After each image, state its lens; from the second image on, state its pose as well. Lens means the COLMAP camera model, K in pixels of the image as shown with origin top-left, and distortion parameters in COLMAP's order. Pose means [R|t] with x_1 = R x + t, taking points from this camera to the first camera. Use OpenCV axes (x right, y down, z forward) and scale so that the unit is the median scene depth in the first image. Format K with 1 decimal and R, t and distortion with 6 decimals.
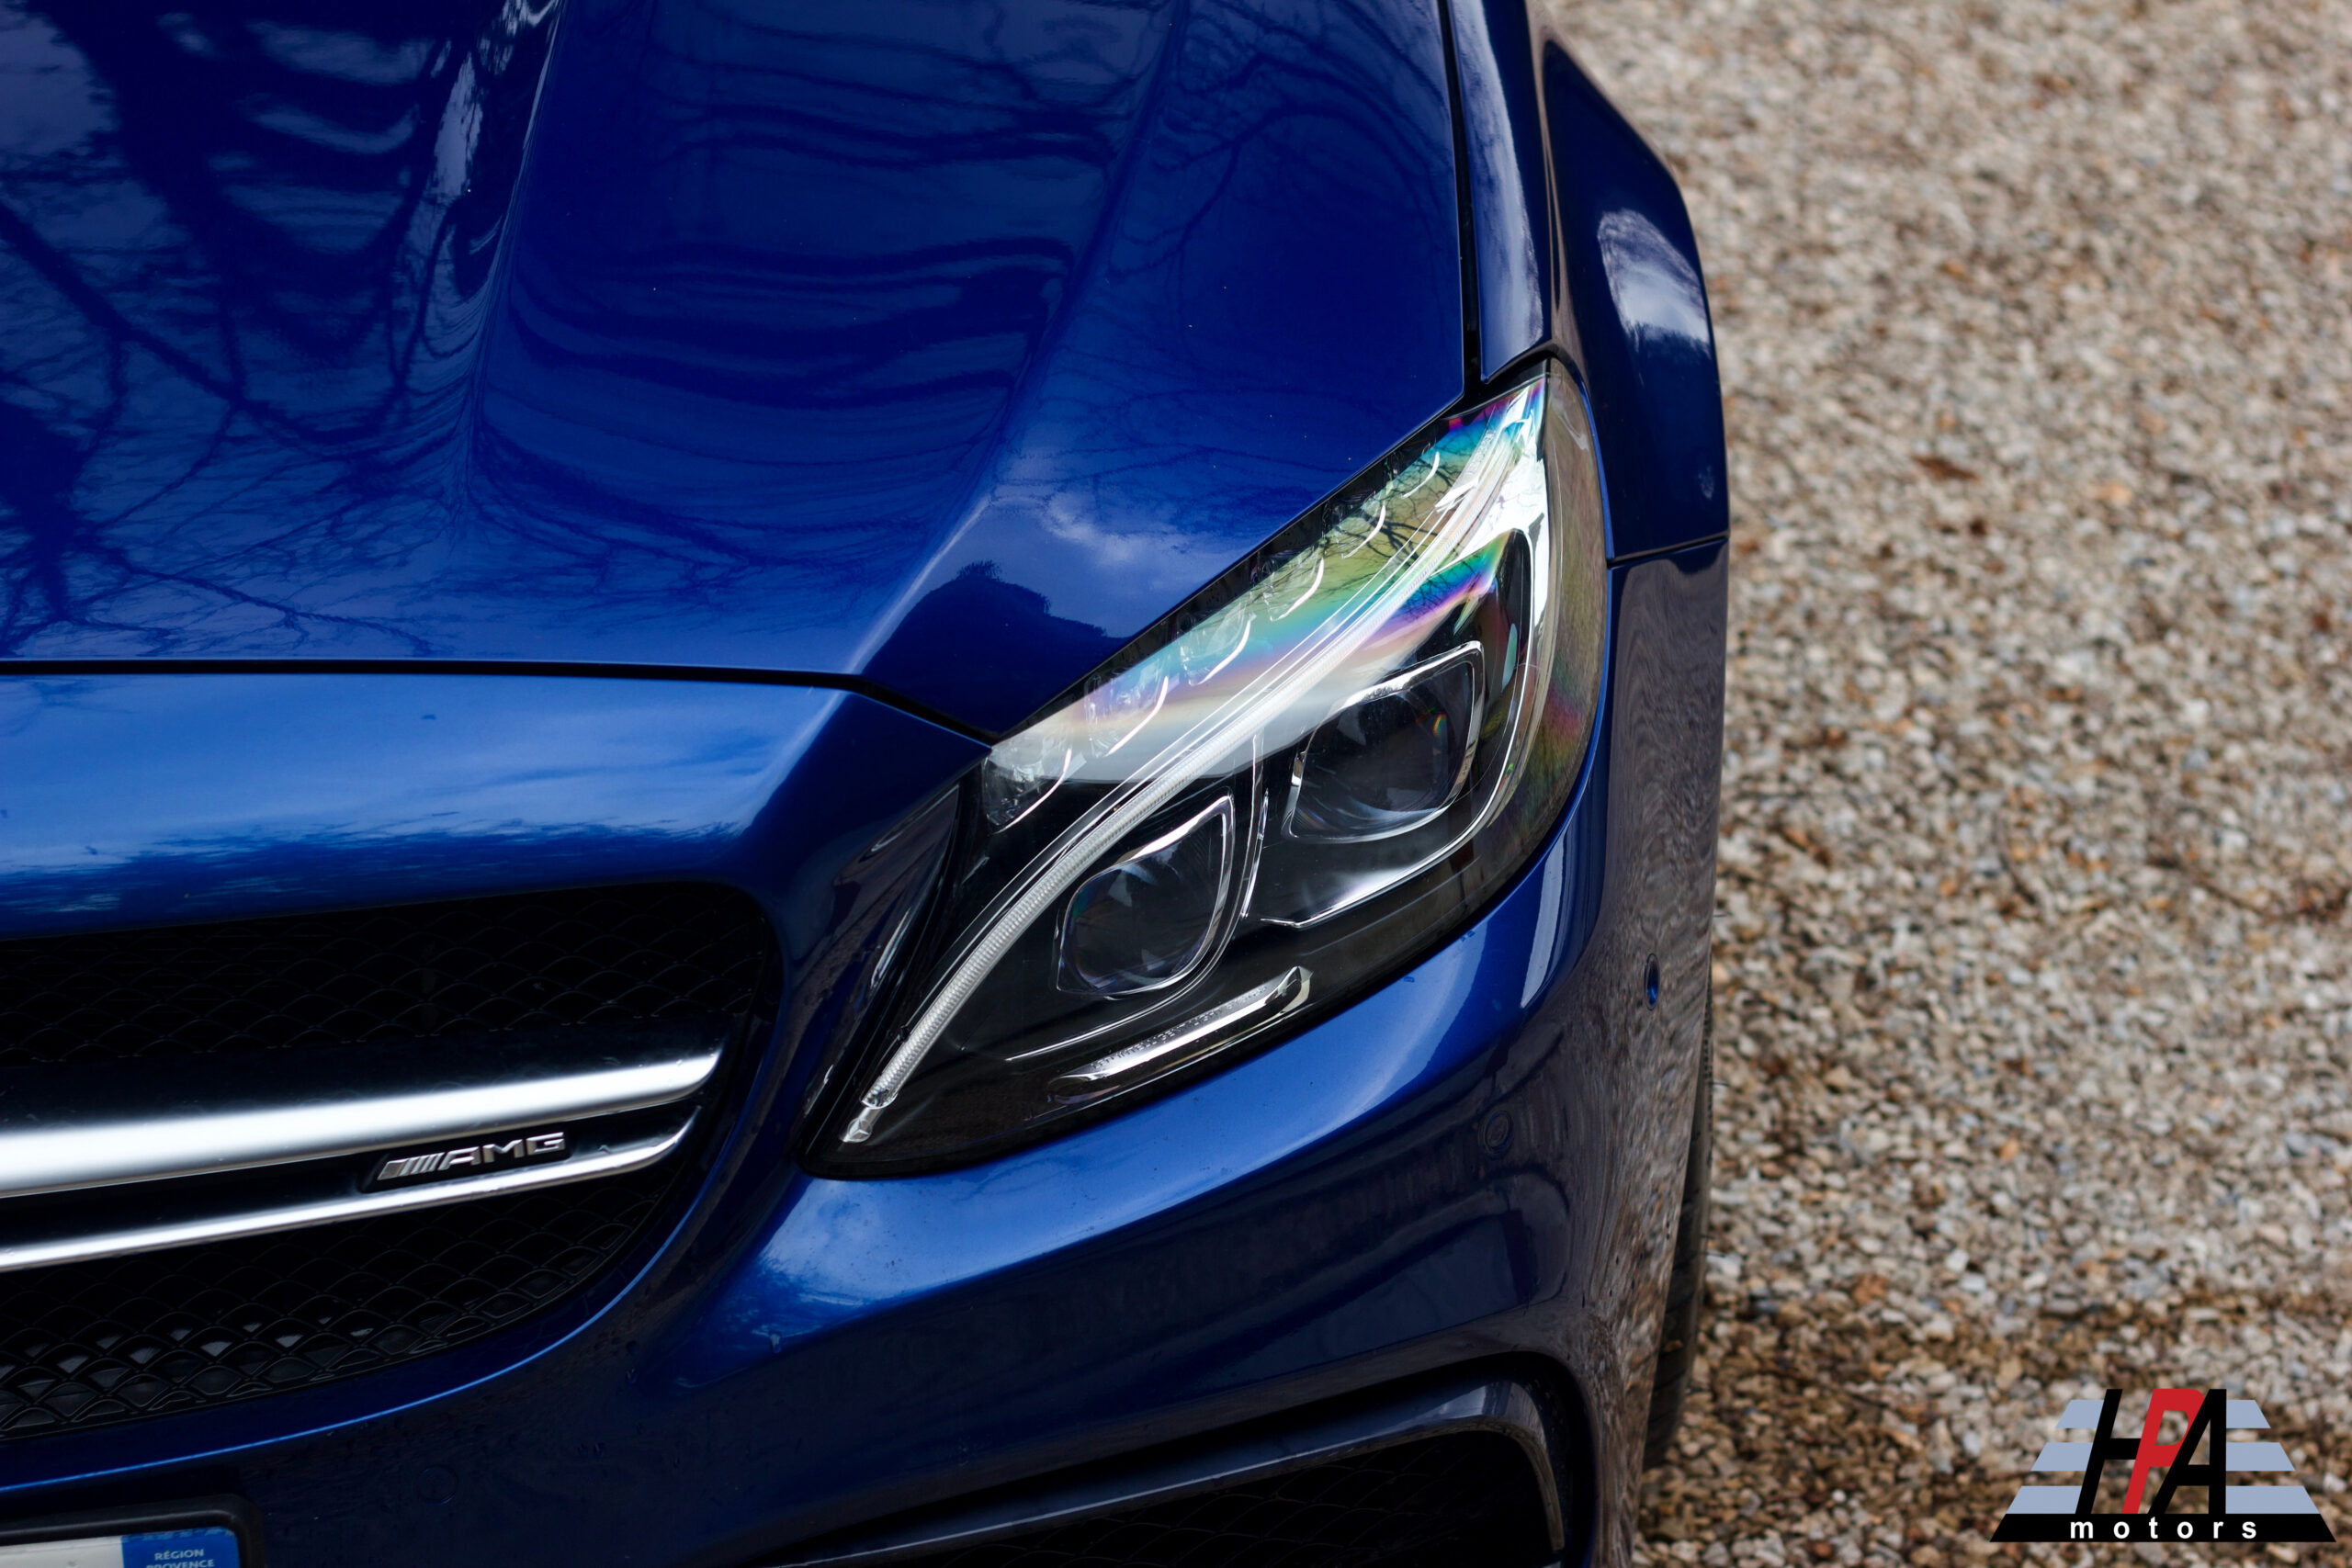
lens RADIAL K [[5633.7, 0, 1168.3], [0, 5633.7, 785.1], [0, 0, 1]] dist [-0.013231, 0.000000]
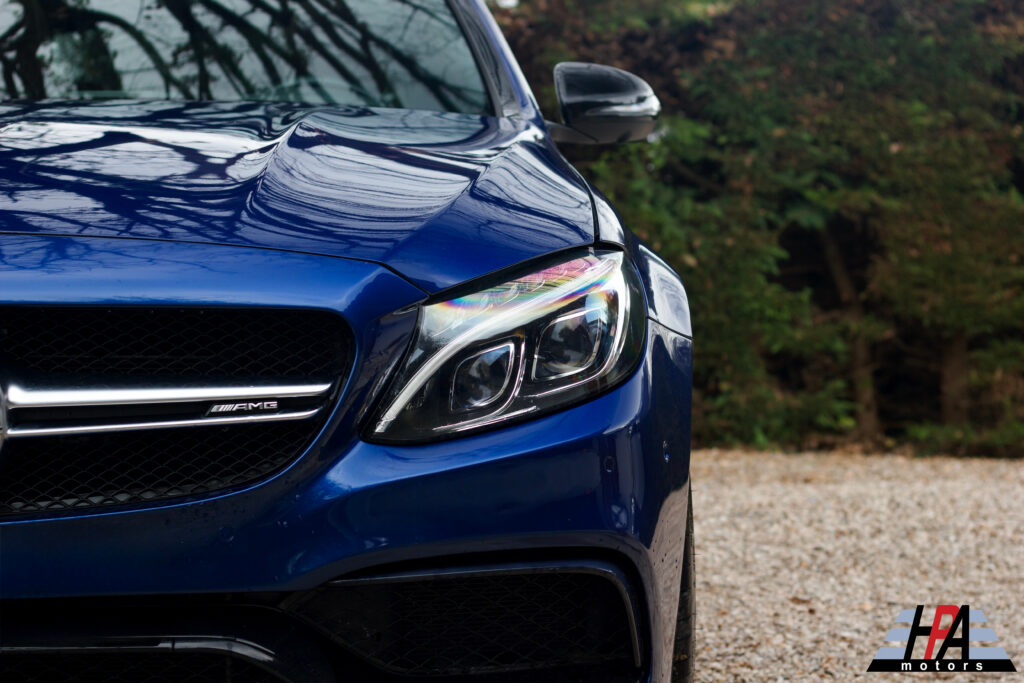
lens RADIAL K [[2453.0, 0, 511.0], [0, 2453.0, 344.7], [0, 0, 1]] dist [-0.013231, 0.000000]
pose [[0.999988, -0.003167, 0.003862, 0.003155], [0.004353, 0.931829, -0.362872, 0.260596], [-0.002449, 0.362884, 0.931831, -0.087455]]
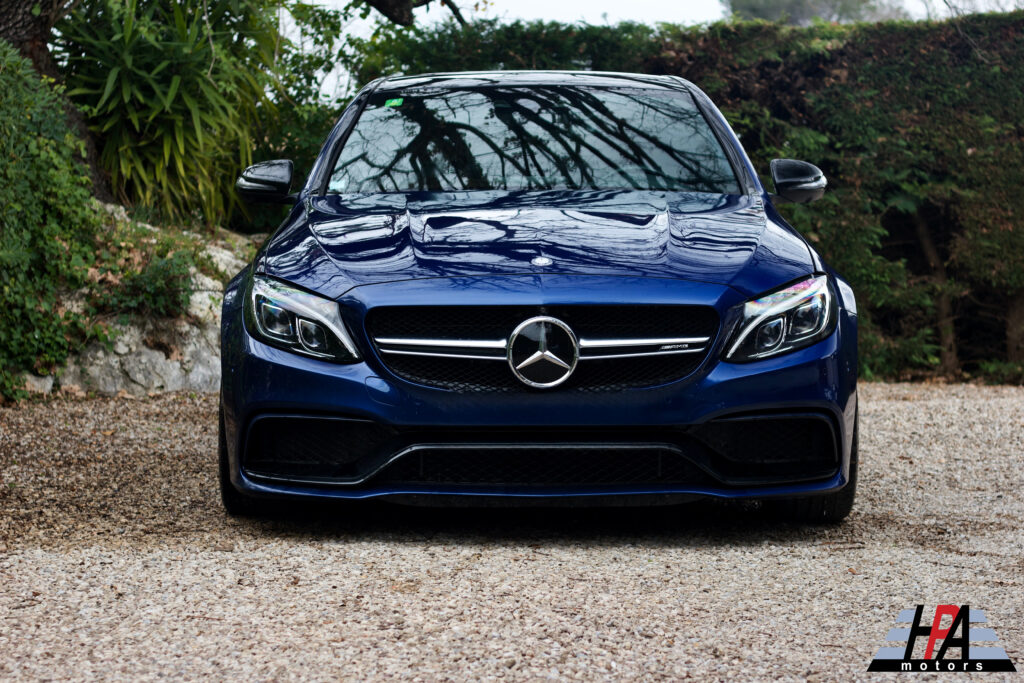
lens RADIAL K [[2453.0, 0, 517.8], [0, 2453.0, 341.1], [0, 0, 1]] dist [-0.013231, 0.000000]
pose [[0.999540, -0.007116, -0.029466, -0.120901], [-0.003425, 0.939313, -0.343045, 0.573905], [0.030119, 0.342988, 0.938857, -0.950429]]
